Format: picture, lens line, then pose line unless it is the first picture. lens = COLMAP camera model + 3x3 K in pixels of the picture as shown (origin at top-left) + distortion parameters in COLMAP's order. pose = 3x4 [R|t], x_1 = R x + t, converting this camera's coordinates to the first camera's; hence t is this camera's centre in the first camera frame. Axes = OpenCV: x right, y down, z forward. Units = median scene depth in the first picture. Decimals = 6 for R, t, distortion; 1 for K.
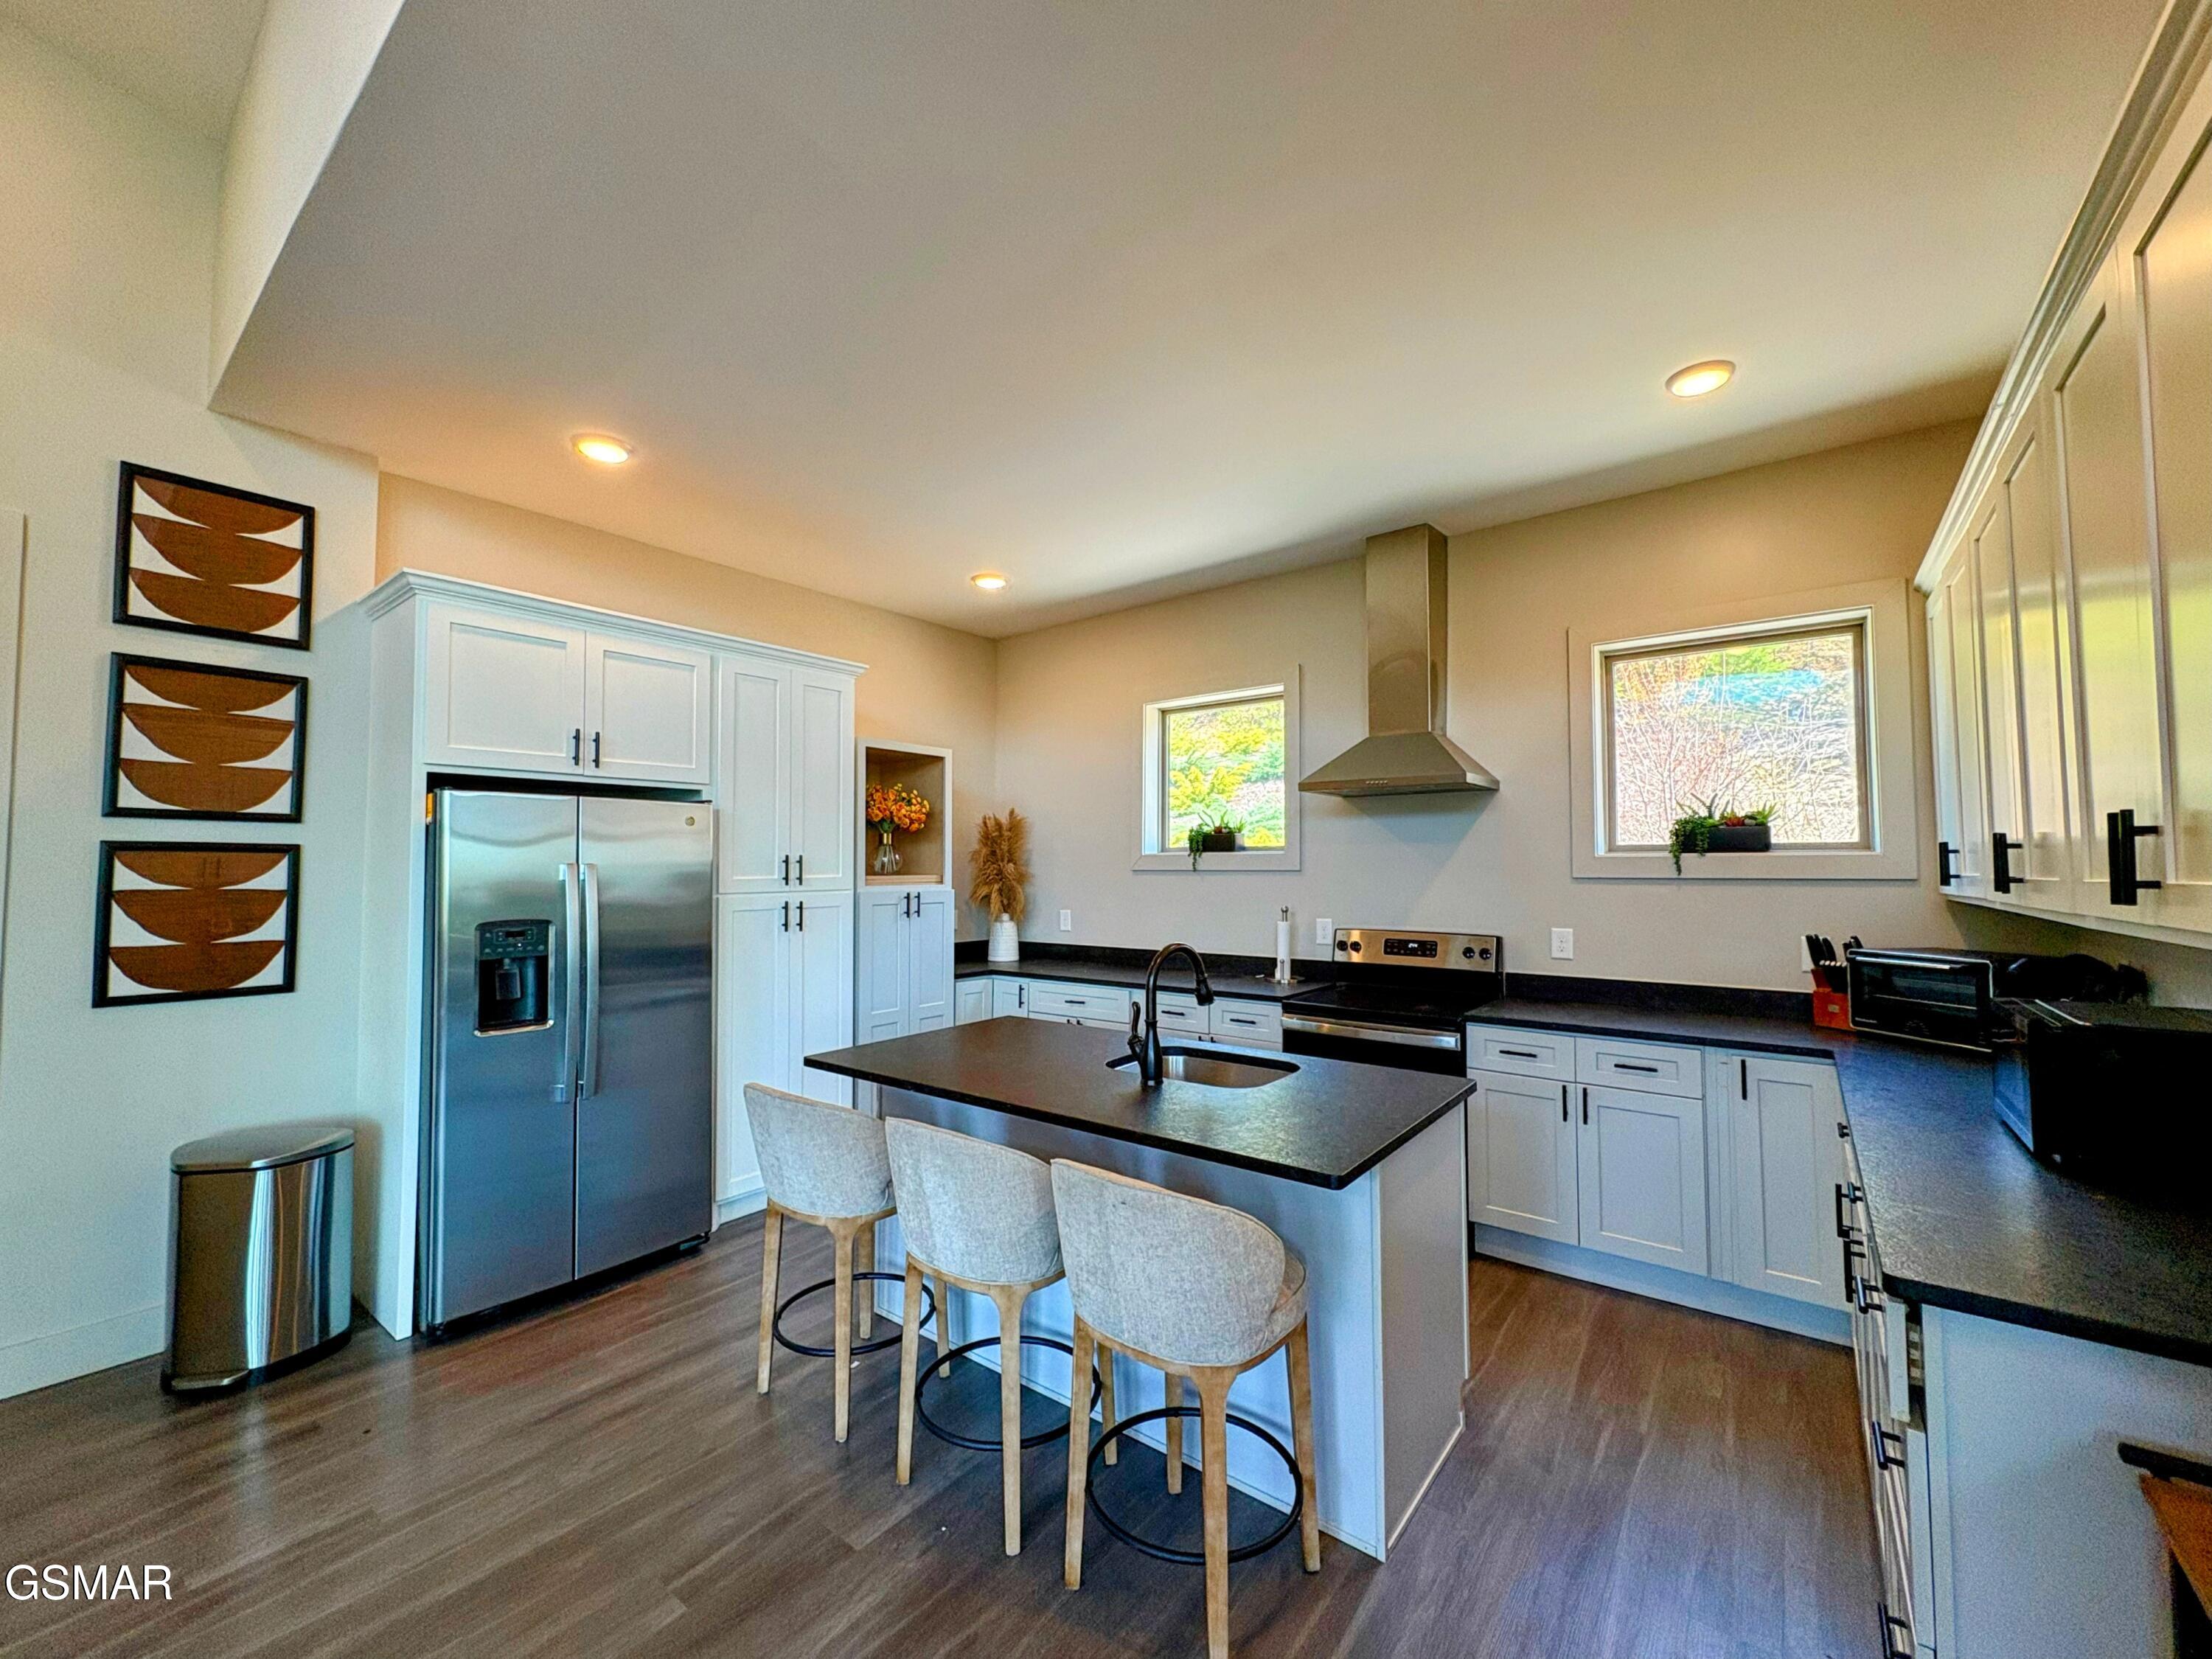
lens RADIAL K [[879.2, 0, 1102.9], [0, 879.2, 830.9], [0, 0, 1]] dist [0.000310, 0.000066]
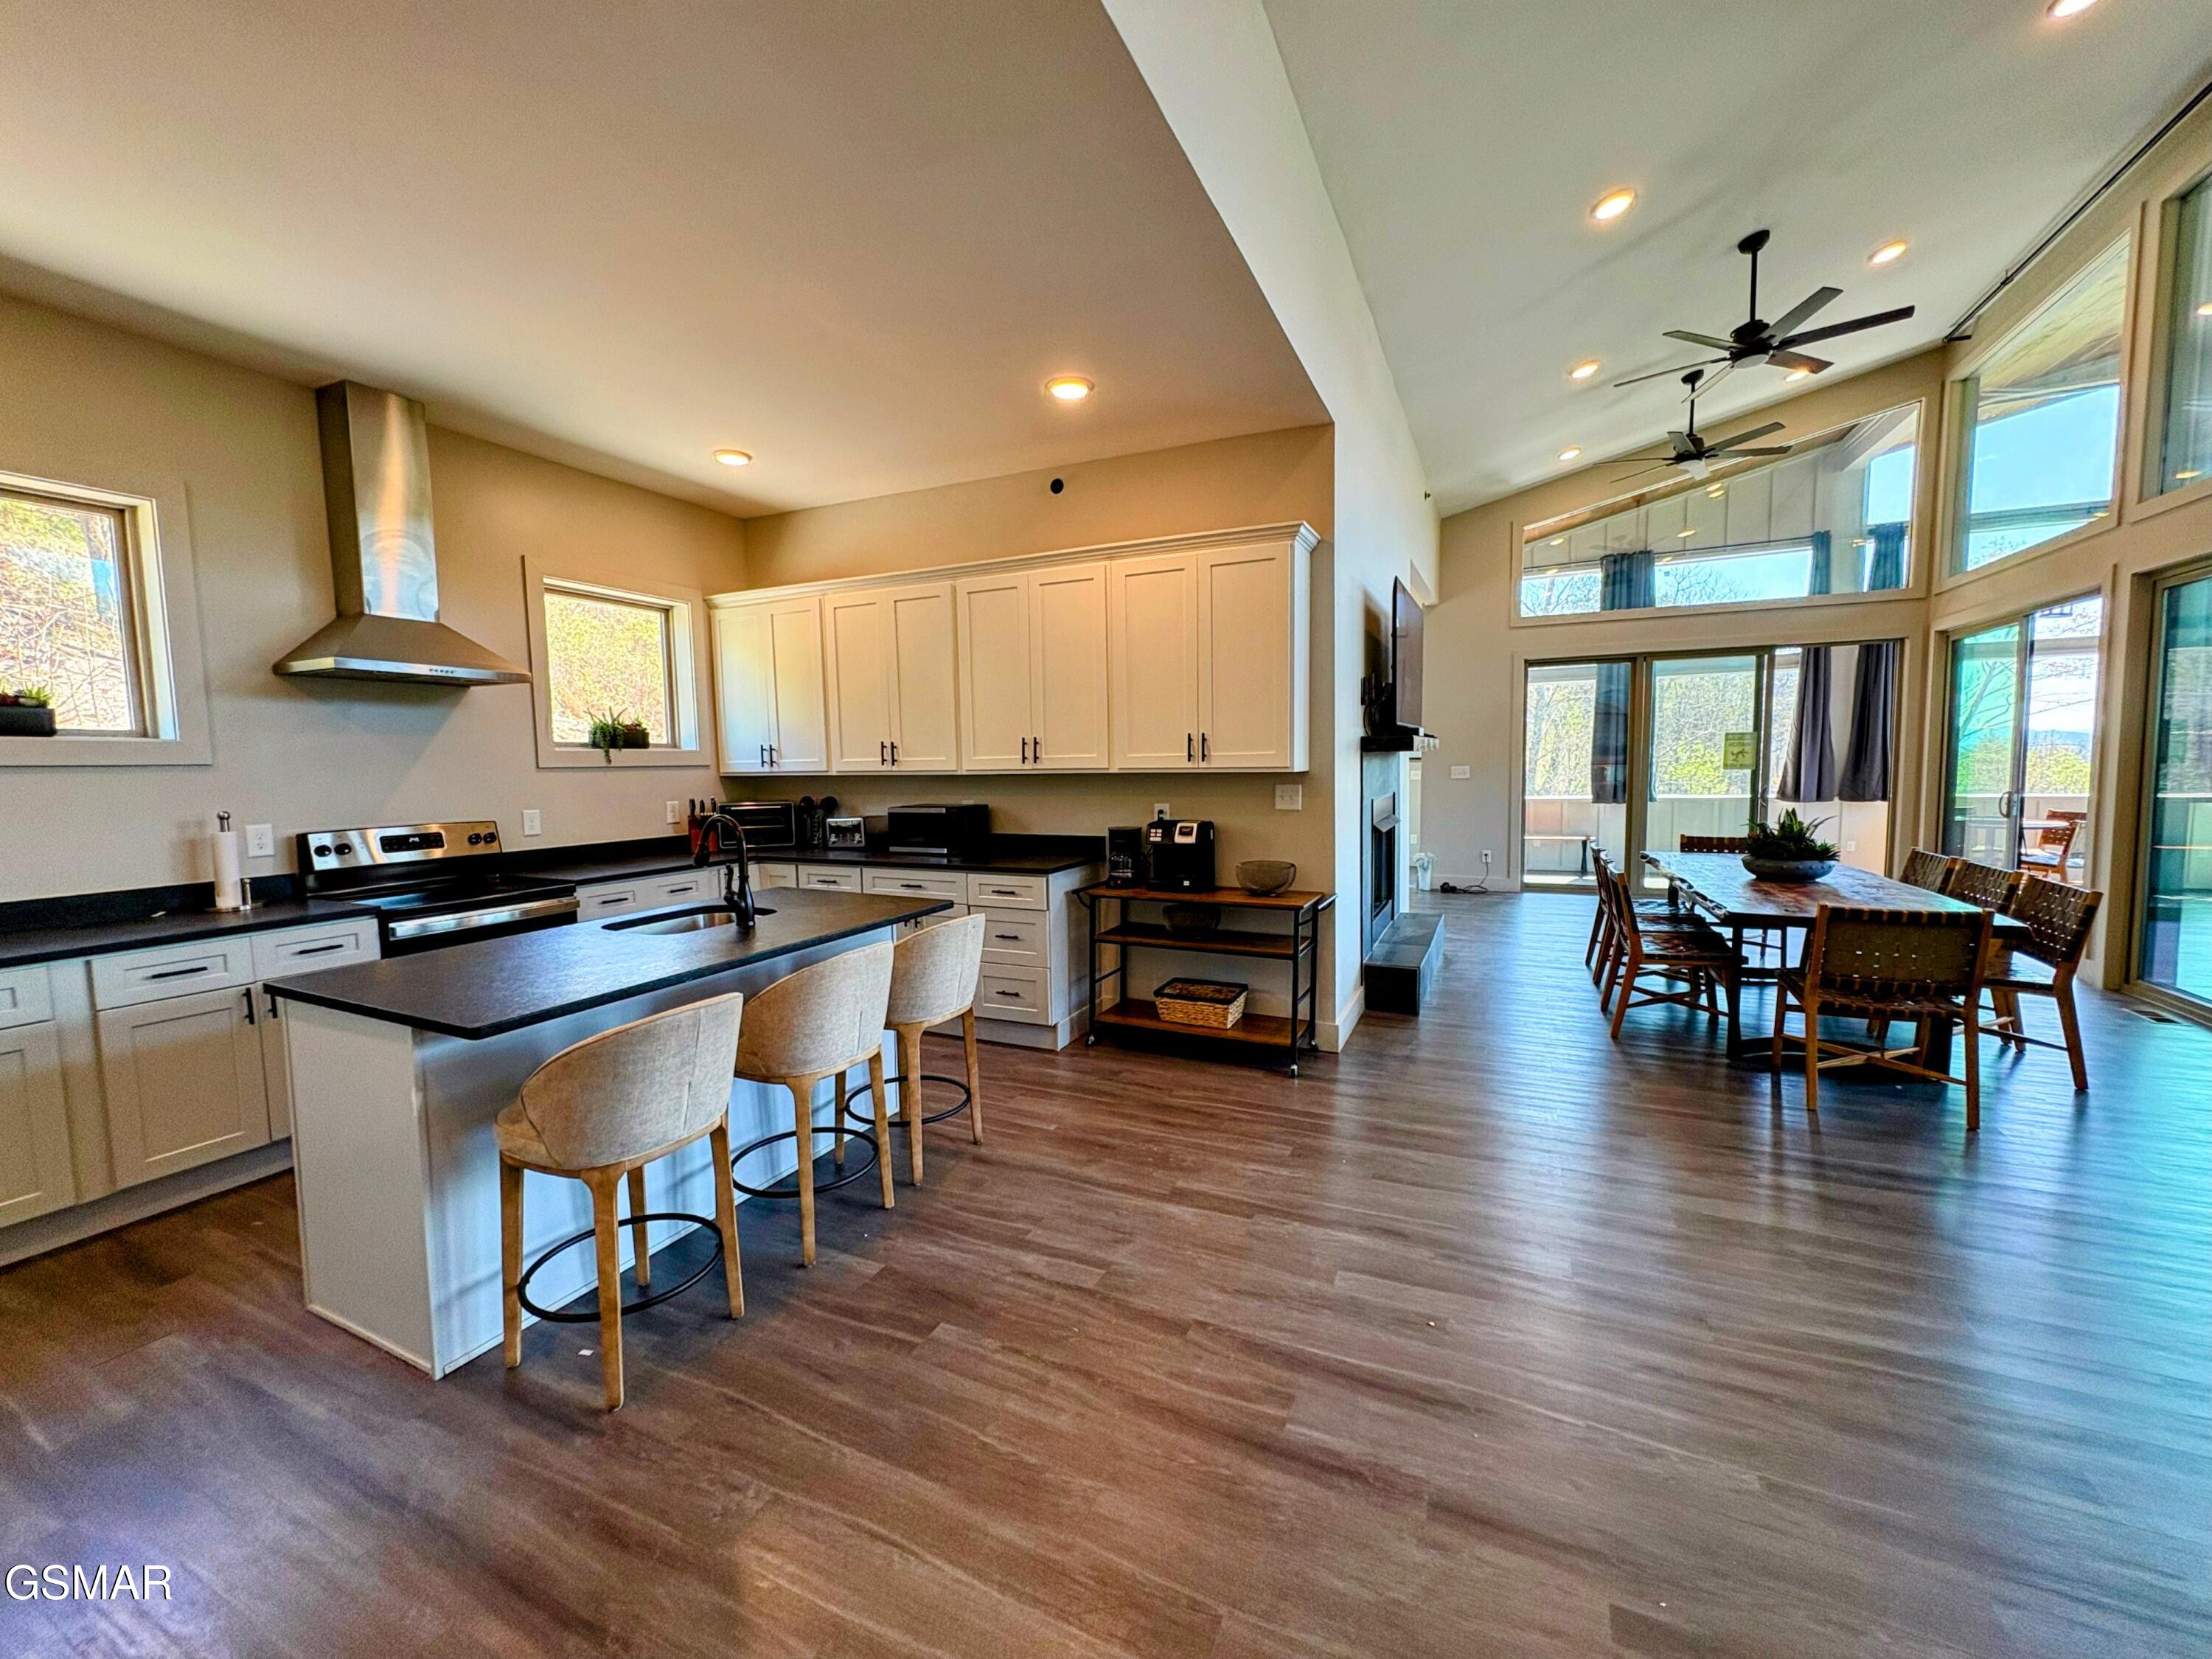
lens RADIAL K [[882.4, 0, 1103.9], [0, 882.4, 831.4], [0, 0, 1]] dist [-0.000029, 0.000292]
pose [[-0.227944, -0.076105, 0.970695, -0.943303], [-0.028302, 0.997037, 0.071524, 0.035932], [-0.973263, -0.011169, -0.229422, 0.585001]]
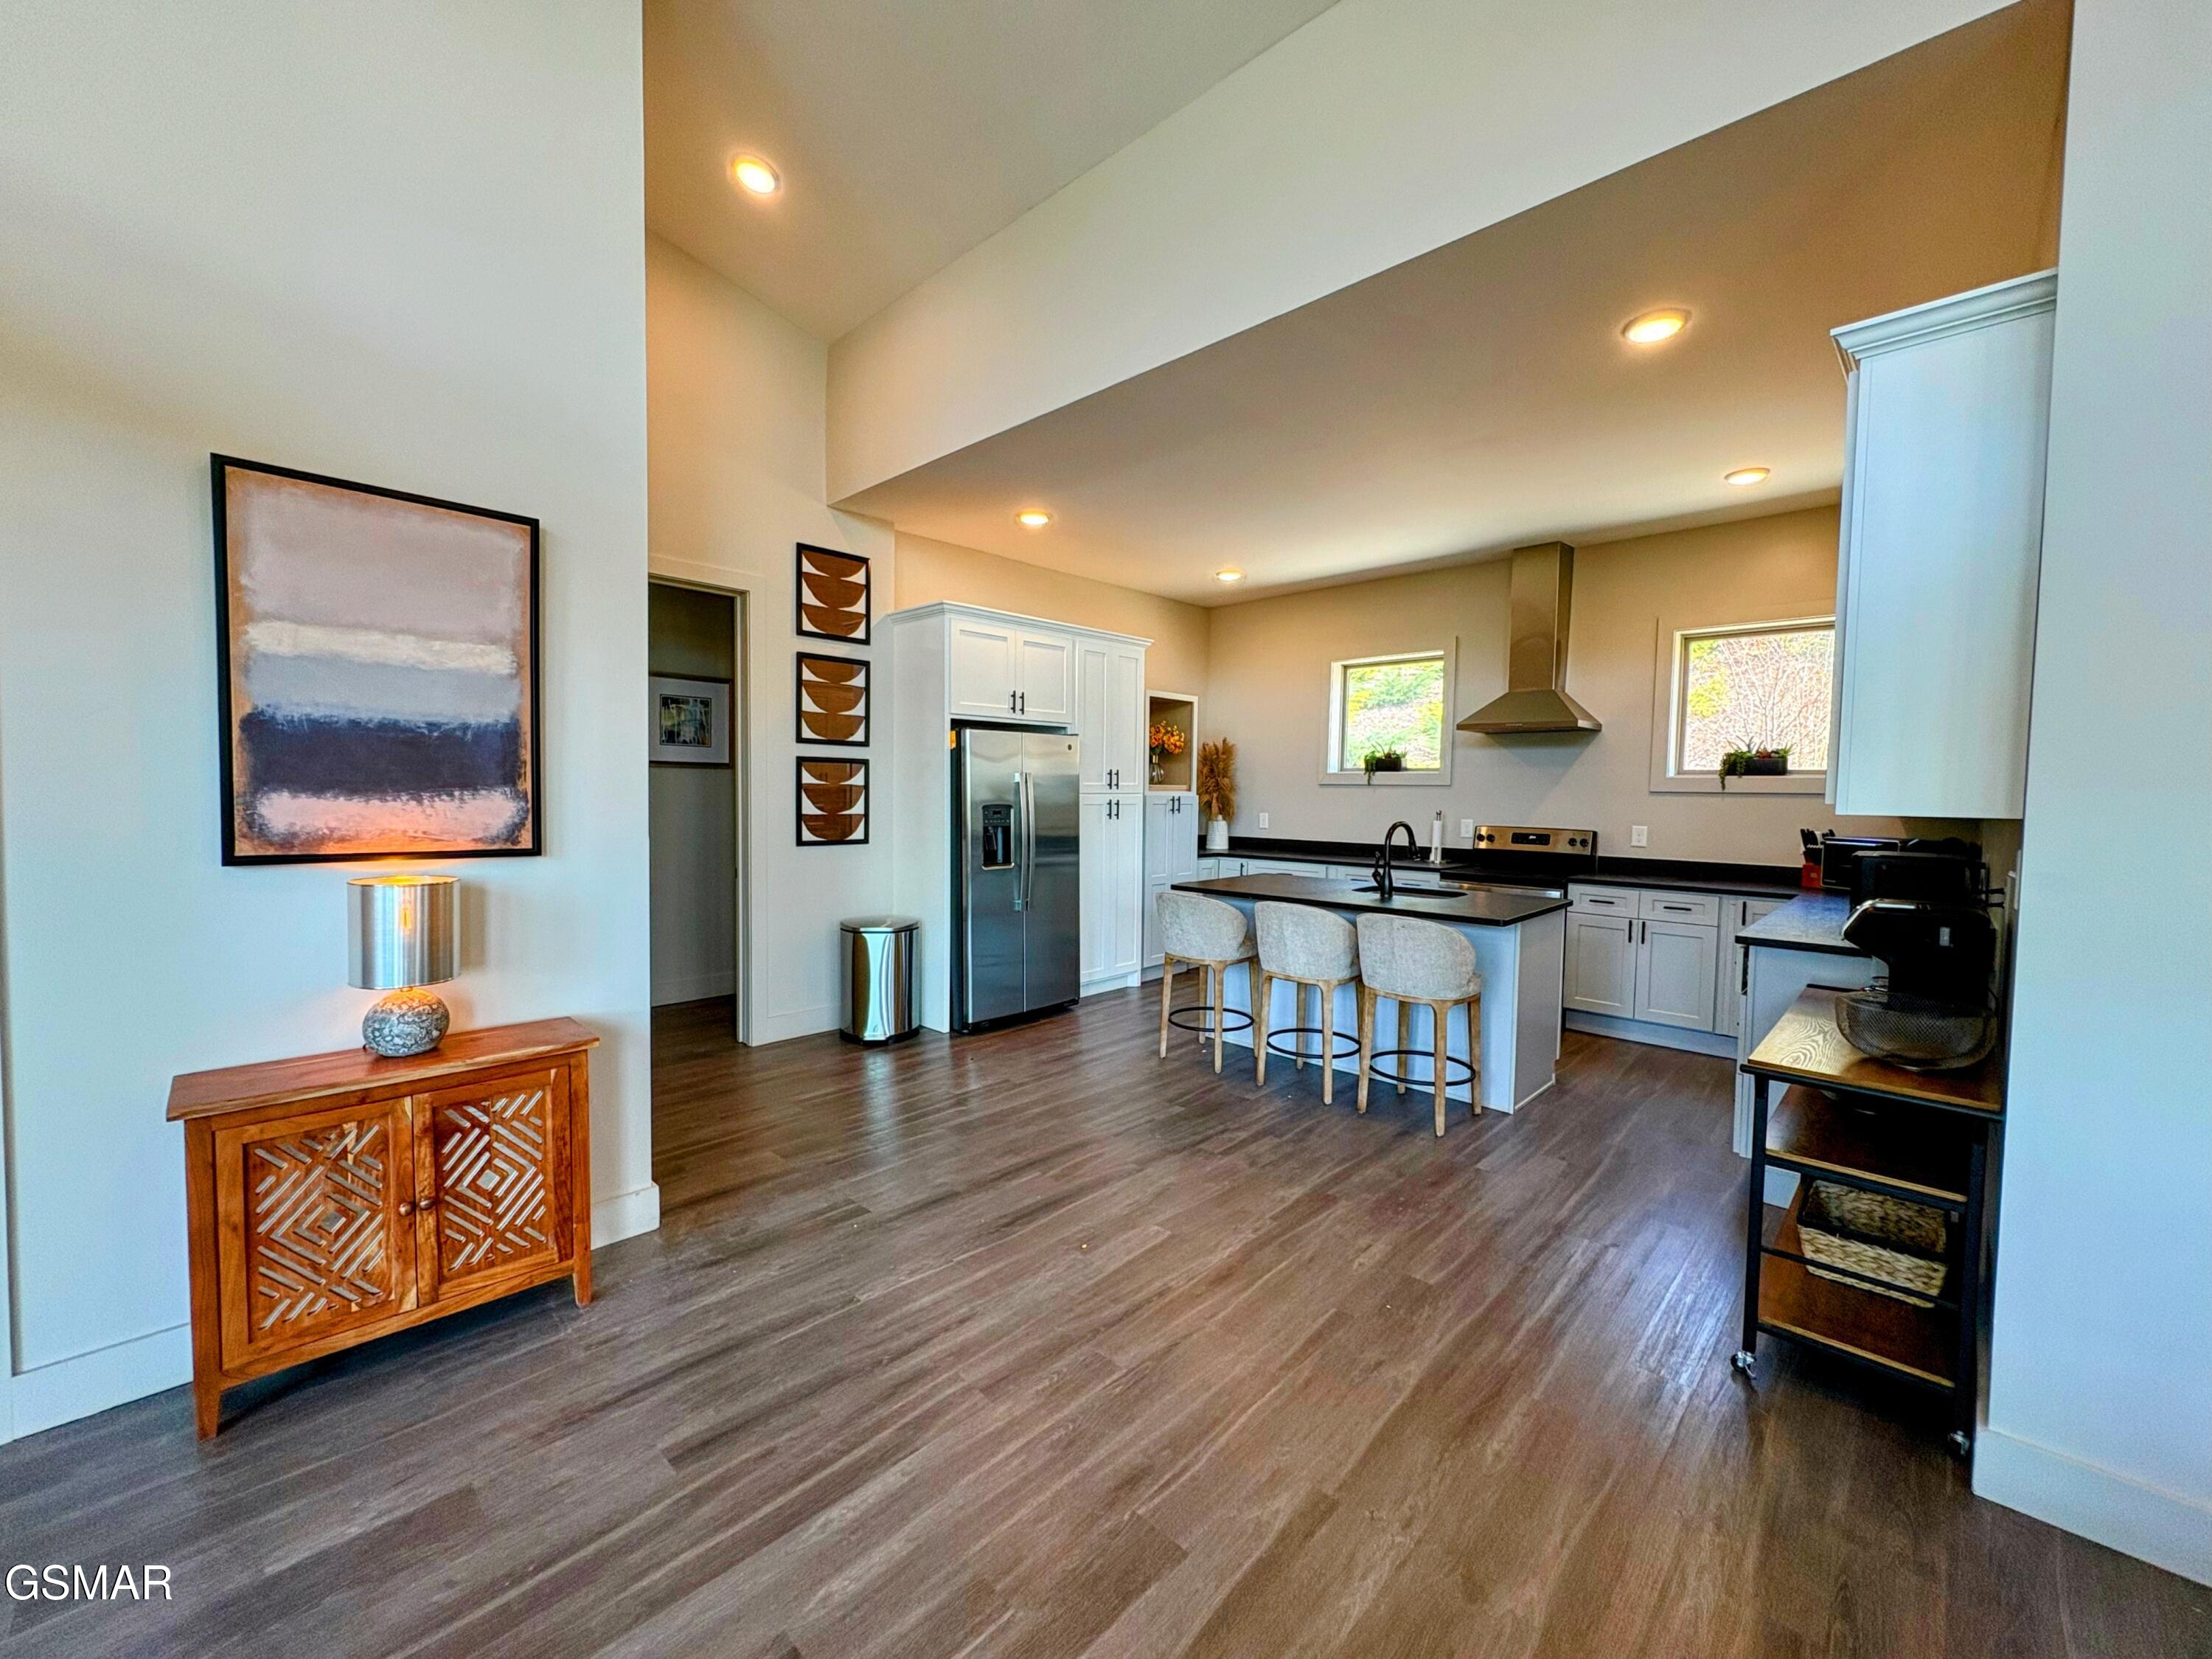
lens RADIAL K [[879.2, 0, 1102.9], [0, 879.2, 830.9], [0, 0, 1]] dist [0.000310, 0.000066]
pose [[0.994854, 0.019709, -0.099387, -0.258720], [-0.010686, 0.995837, 0.090518, -0.005435], [0.100757, -0.088990, 0.990923, -0.629819]]
